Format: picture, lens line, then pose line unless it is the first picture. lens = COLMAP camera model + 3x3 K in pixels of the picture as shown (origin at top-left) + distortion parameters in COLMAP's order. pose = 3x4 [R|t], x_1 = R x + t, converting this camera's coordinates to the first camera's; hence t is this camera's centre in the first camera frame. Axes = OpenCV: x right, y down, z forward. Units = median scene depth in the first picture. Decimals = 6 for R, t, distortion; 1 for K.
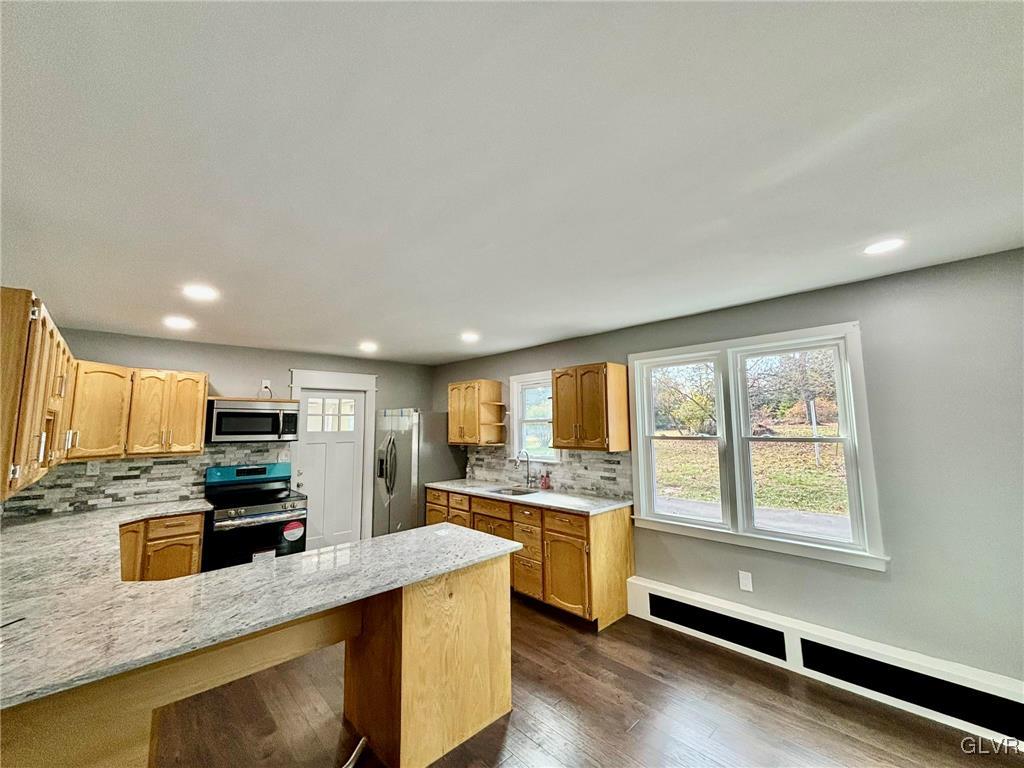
lens RADIAL K [[409.7, 0, 513.8], [0, 409.7, 383.9], [0, 0, 1]] dist [0.004301, -0.001143]
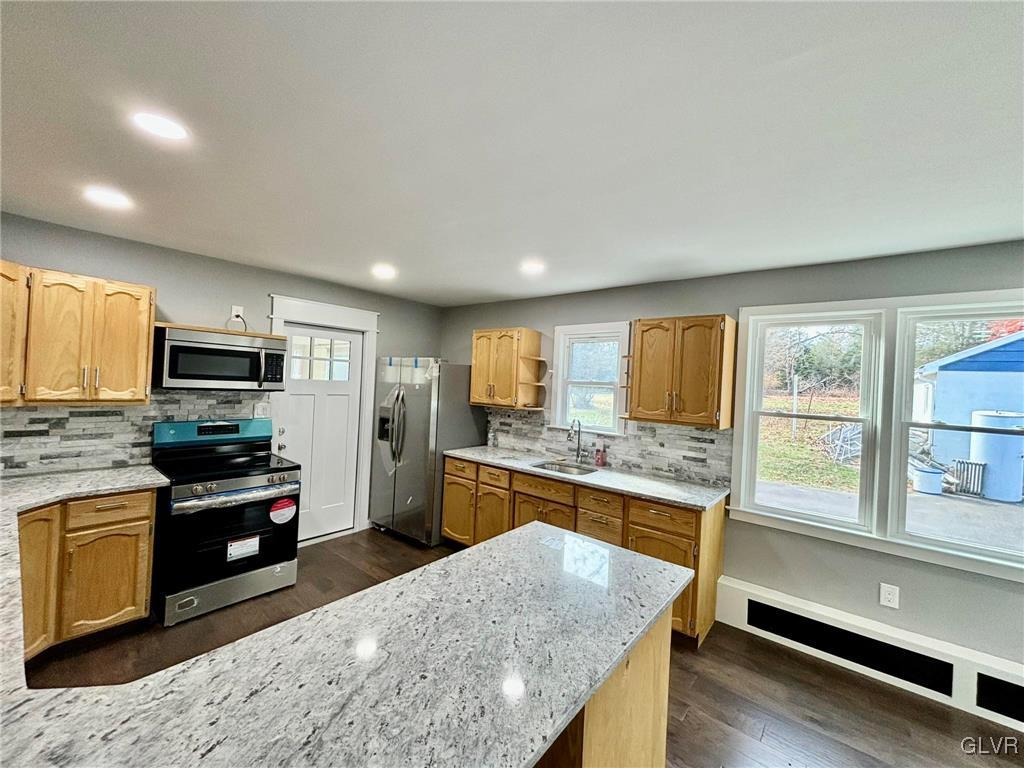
lens RADIAL K [[409.7, 0, 514.2], [0, 409.7, 382.8], [0, 0, 1]] dist [0.004301, -0.001143]
pose [[0.991030, 0.057342, 0.120715, -0.234500], [-0.069569, 0.992588, 0.099643, 0.022927], [-0.114107, -0.107147, 0.987674, 0.250120]]
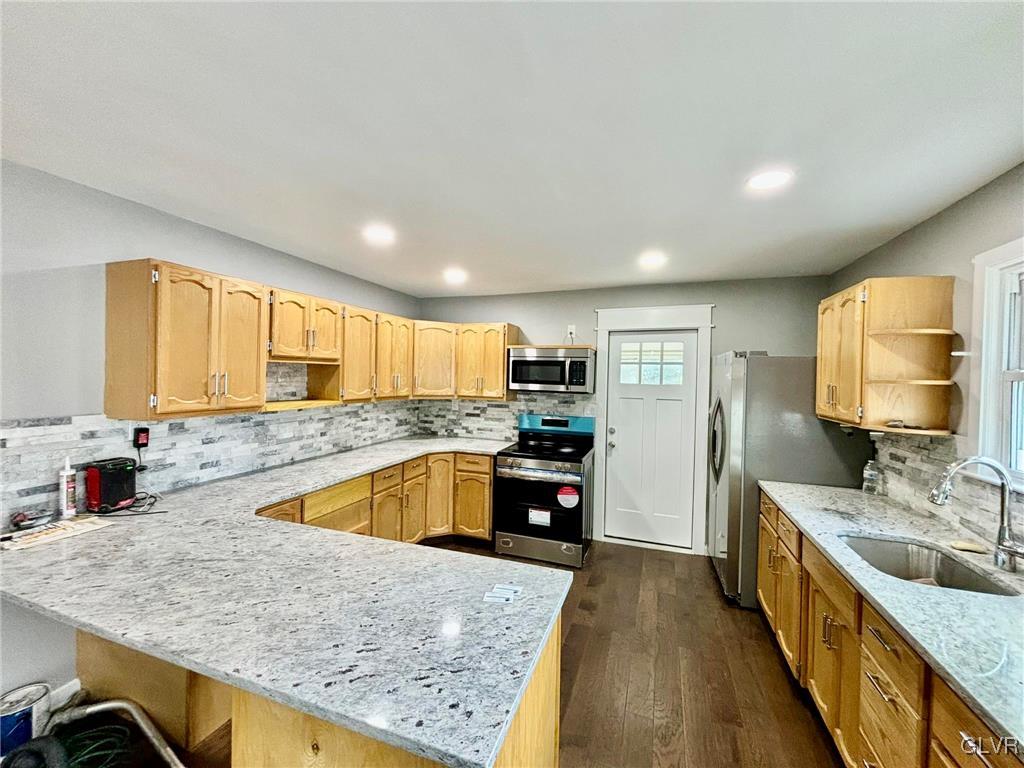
lens RADIAL K [[409.7, 0, 512.5], [0, 409.7, 380.1], [0, 0, 1]] dist [0.004301, -0.001143]
pose [[0.443876, 0.029212, -0.895612, 0.185802], [0.065382, 0.995749, 0.064883, 0.053596], [0.893700, -0.087357, 0.440079, 0.570501]]
